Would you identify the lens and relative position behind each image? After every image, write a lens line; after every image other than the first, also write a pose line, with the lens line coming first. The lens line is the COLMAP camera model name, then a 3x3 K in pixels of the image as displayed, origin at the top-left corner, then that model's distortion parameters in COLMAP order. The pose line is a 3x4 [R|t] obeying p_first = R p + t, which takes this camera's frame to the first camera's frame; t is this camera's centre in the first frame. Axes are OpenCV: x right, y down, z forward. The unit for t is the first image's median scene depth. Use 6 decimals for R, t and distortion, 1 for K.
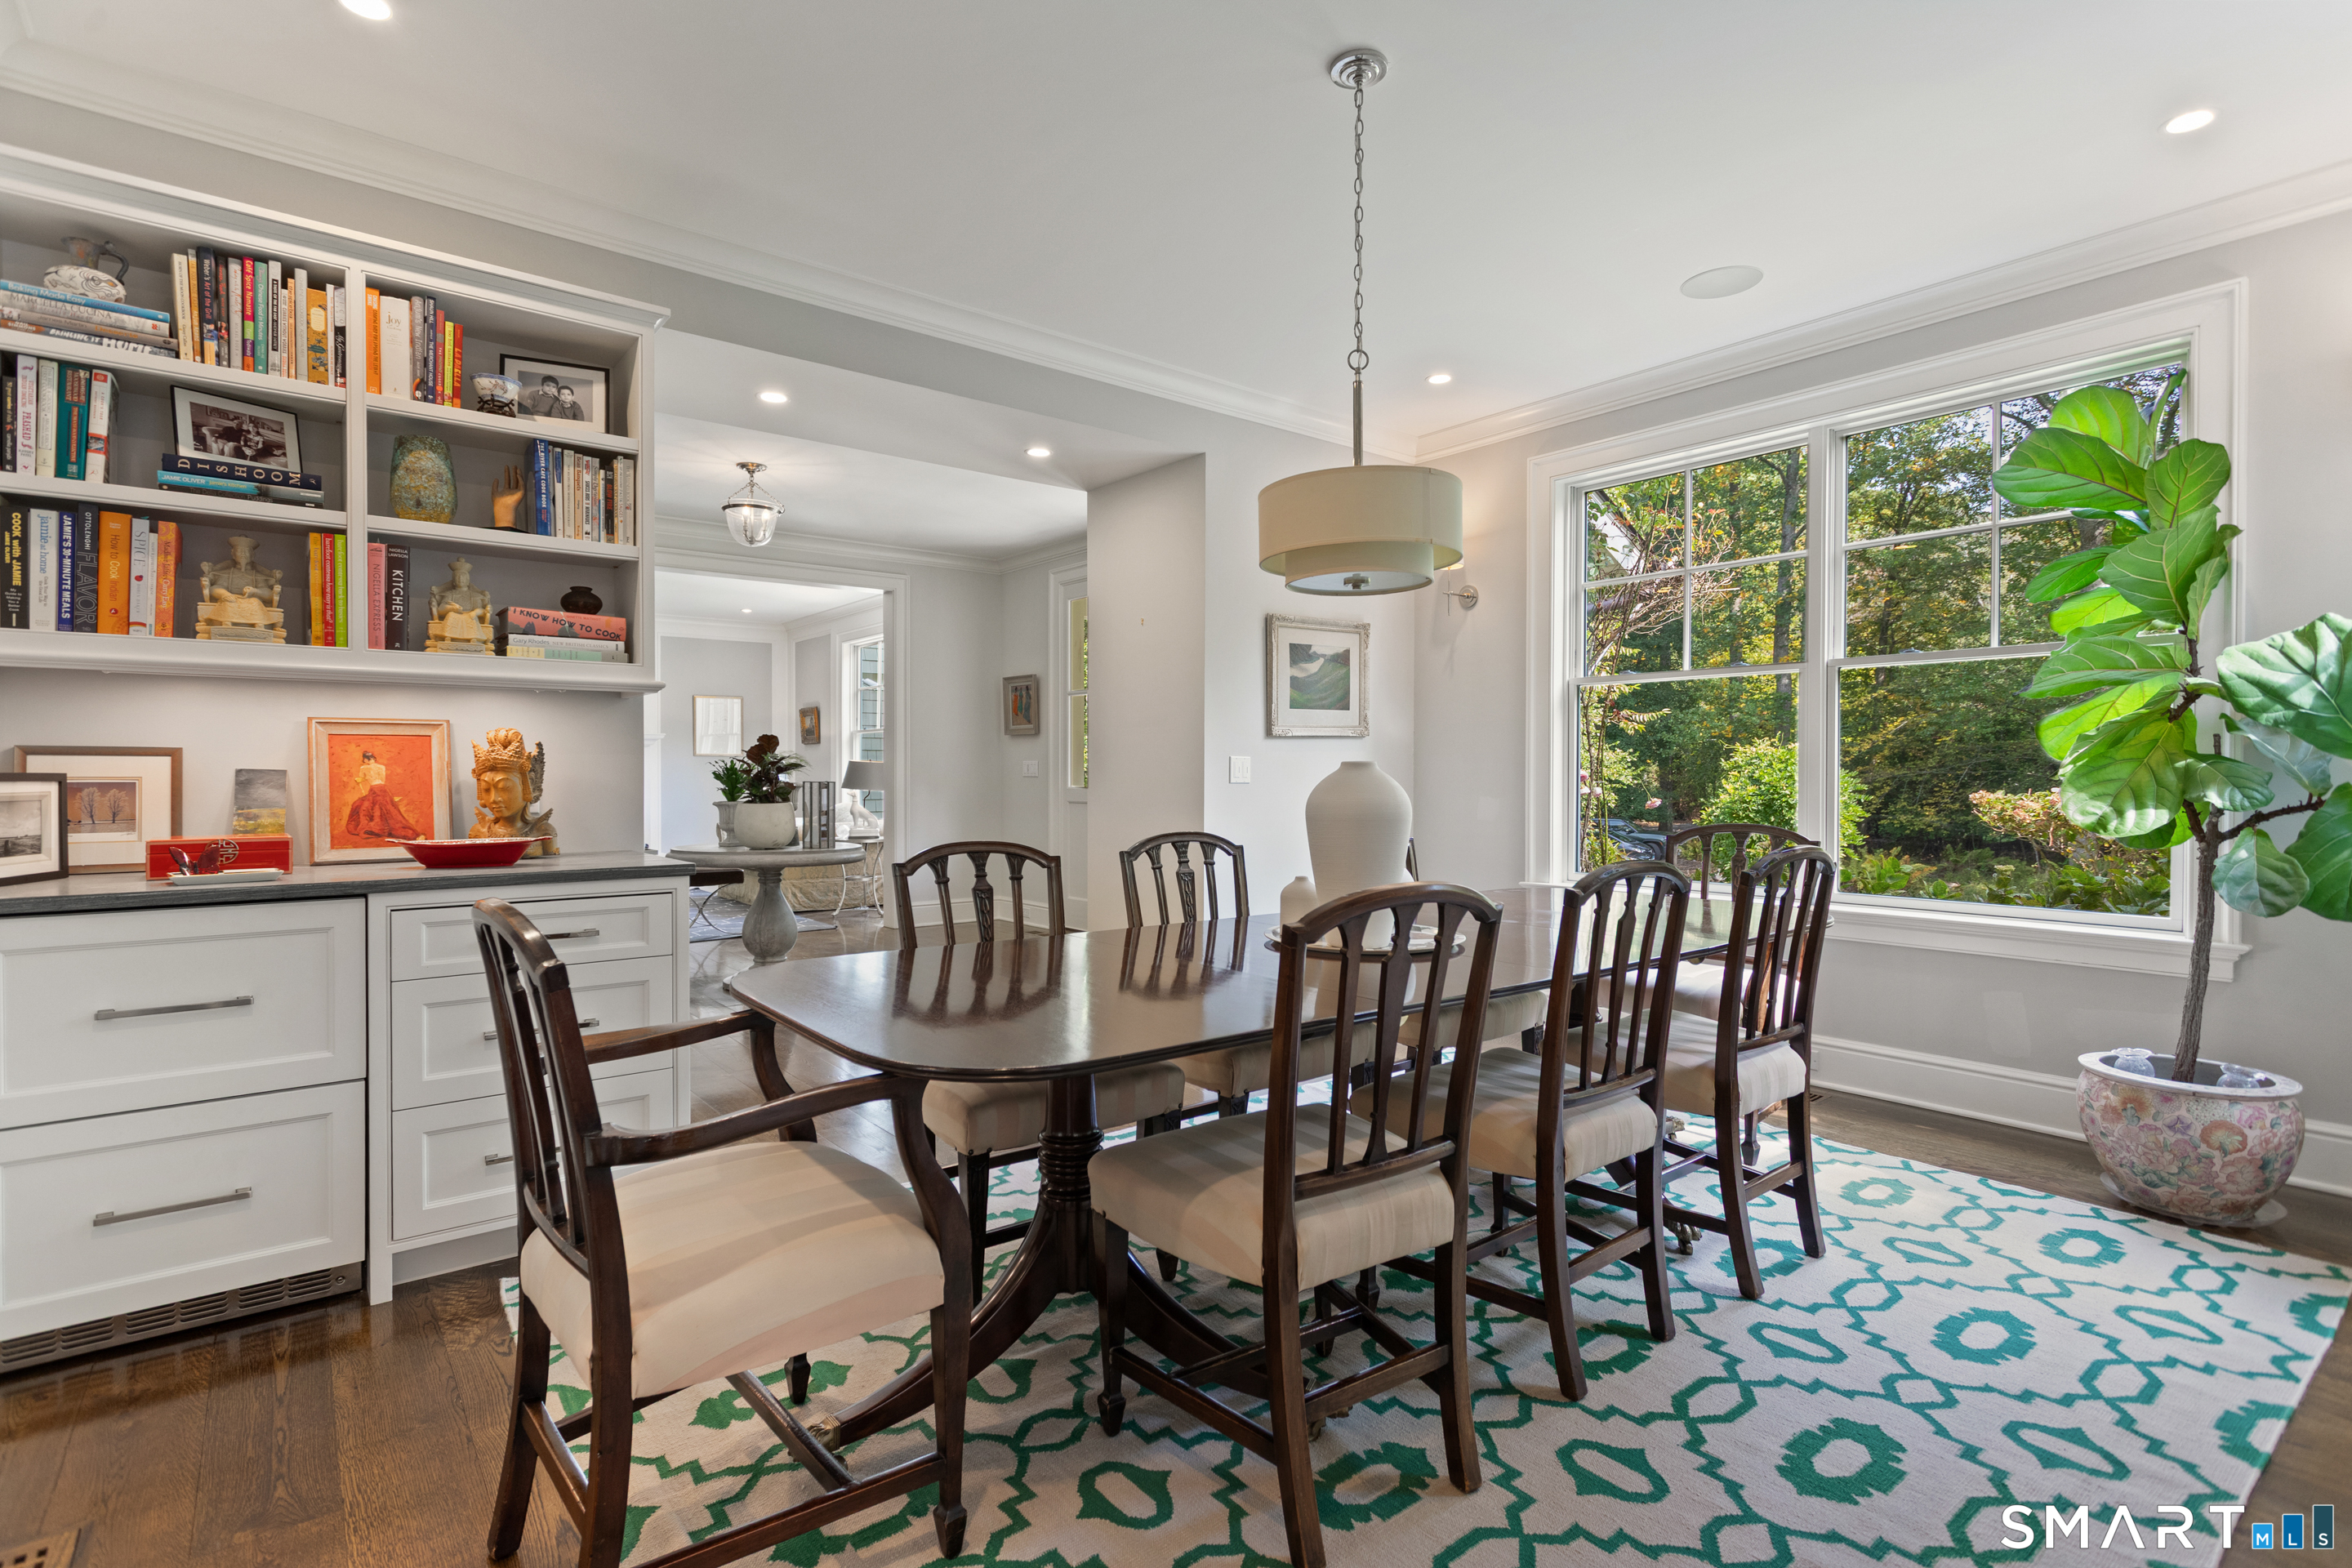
lens RADIAL K [[1111.9, 0, 1162.3], [0, 1111.9, 780.4], [0, 0, 1]] dist [-0.004728, 0.003706]
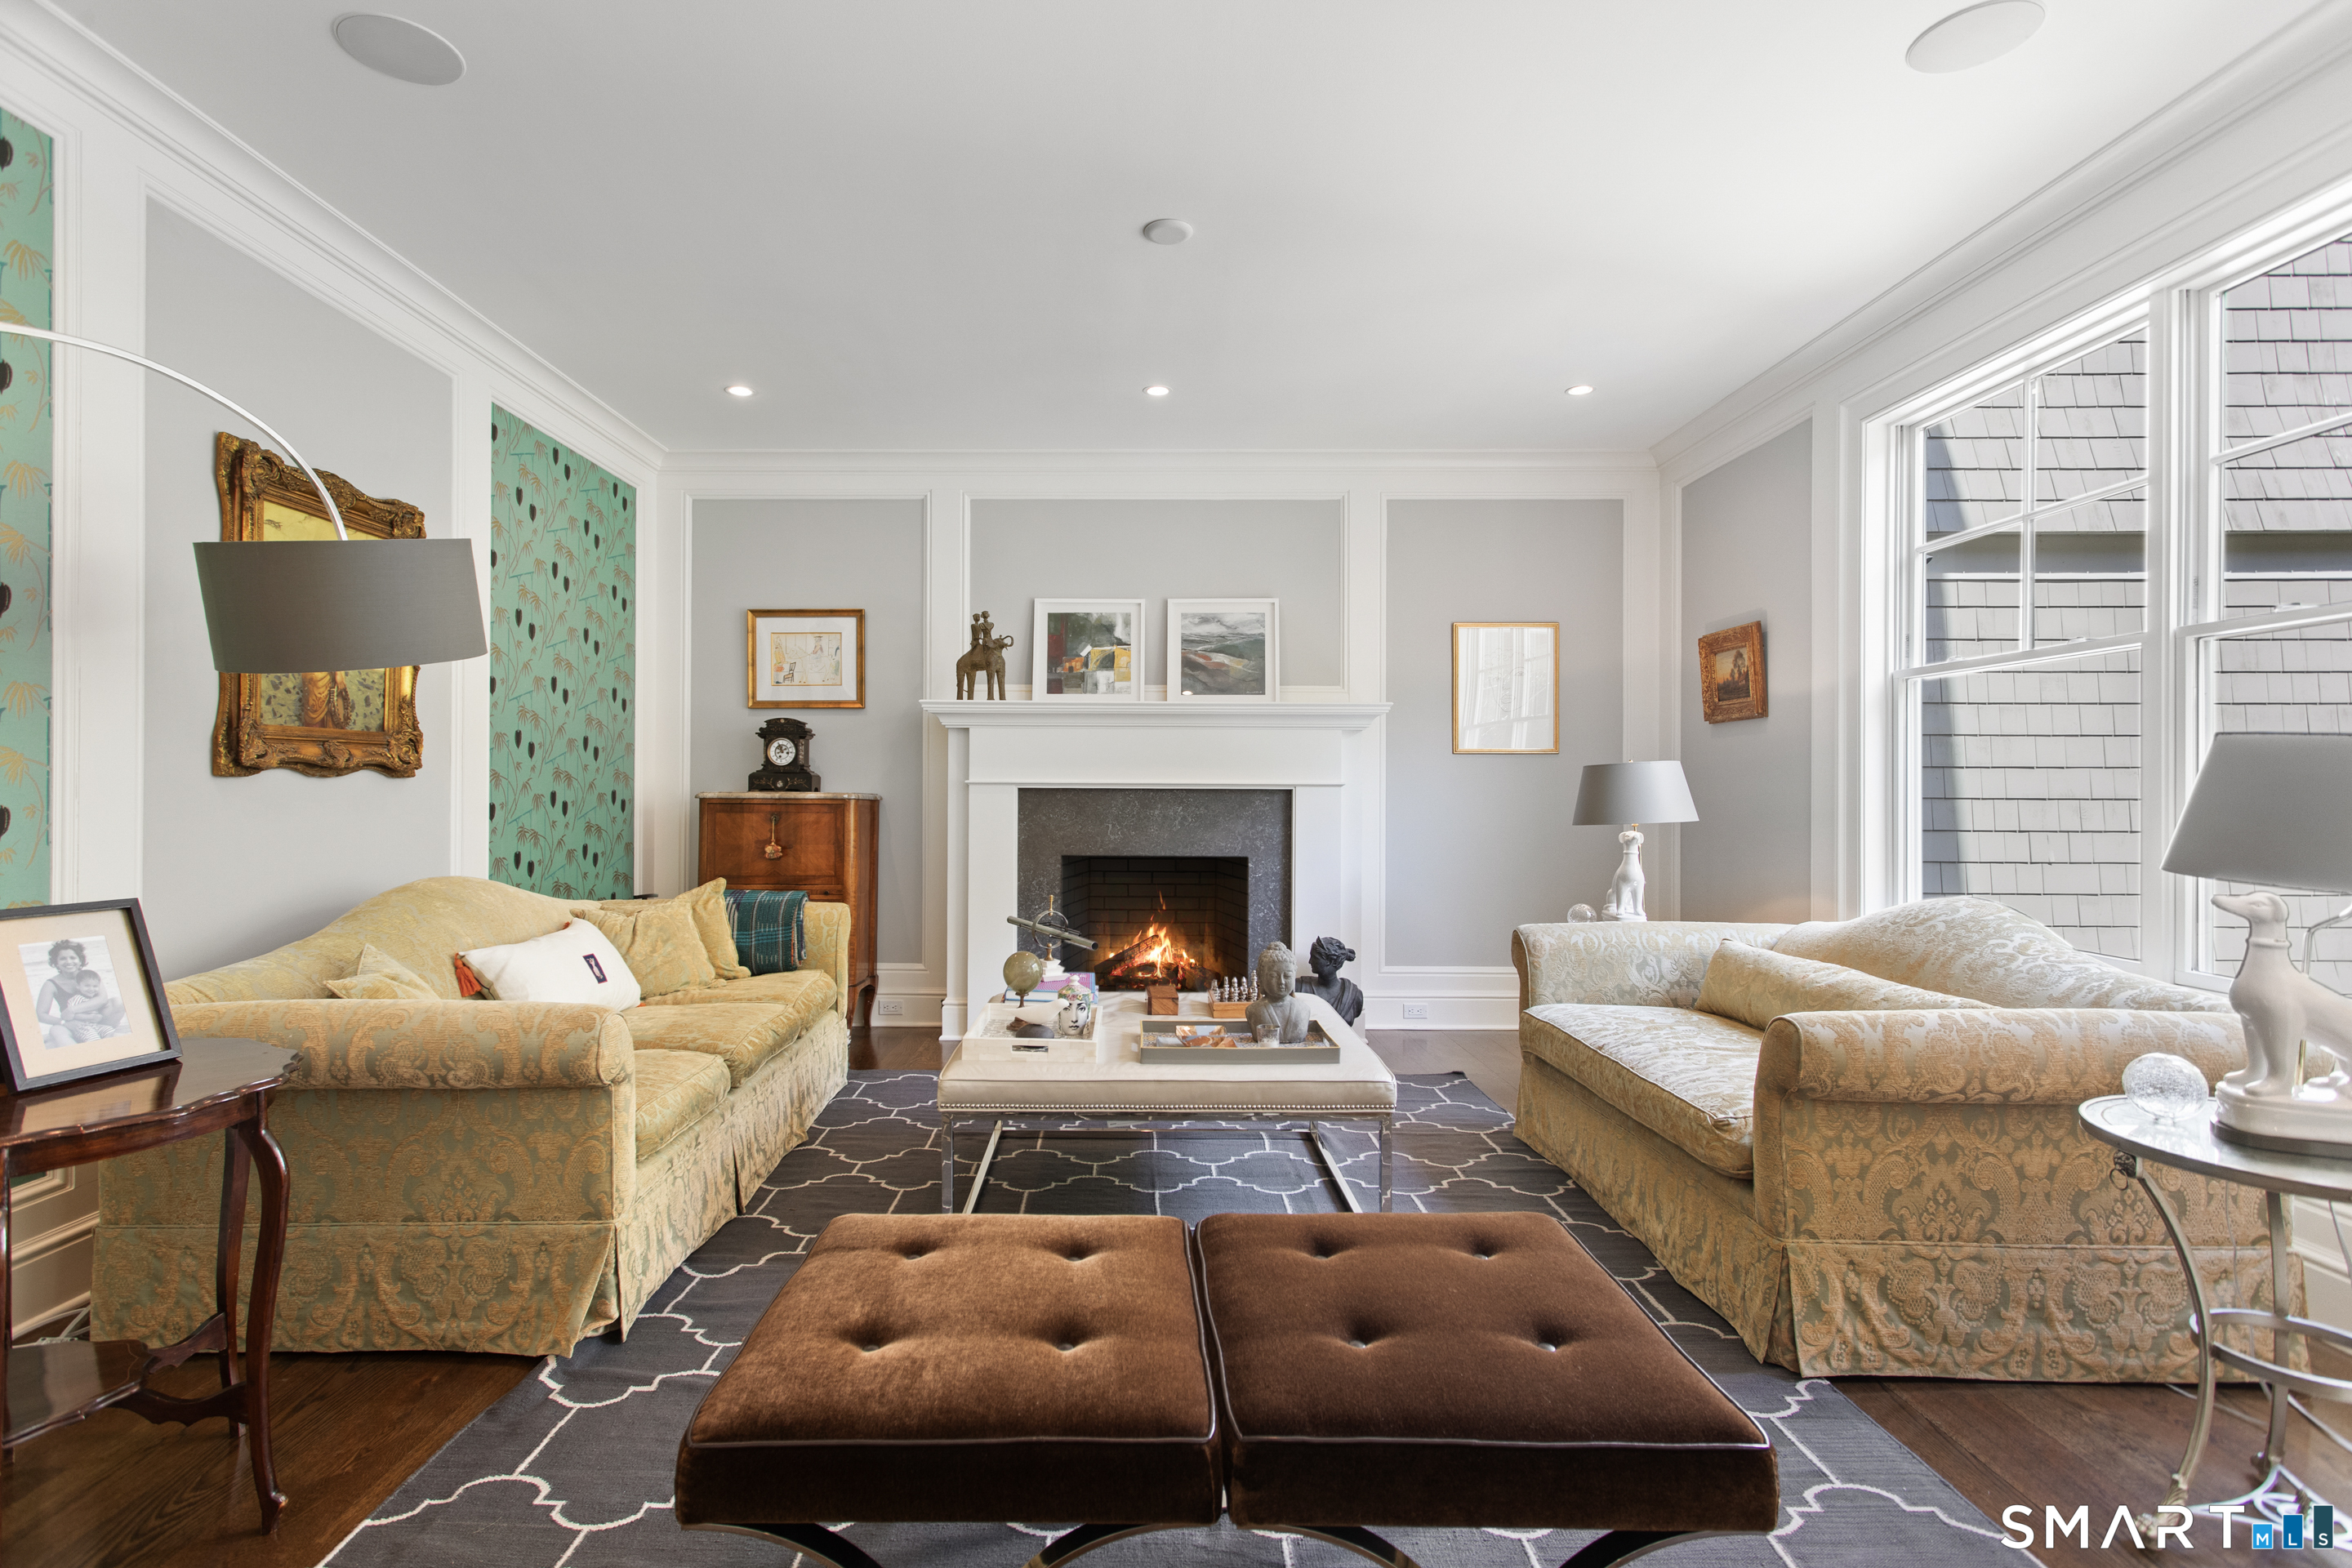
lens RADIAL K [[1111.9, 0, 1169.0], [0, 1111.9, 785.5], [0, 0, 1]] dist [-0.004728, 0.003706]
pose [[0.796830, 0.009038, -0.604136, -0.236948], [-0.018517, 0.999784, -0.009465, -0.002375], [0.603919, 0.018729, 0.796825, 0.563616]]
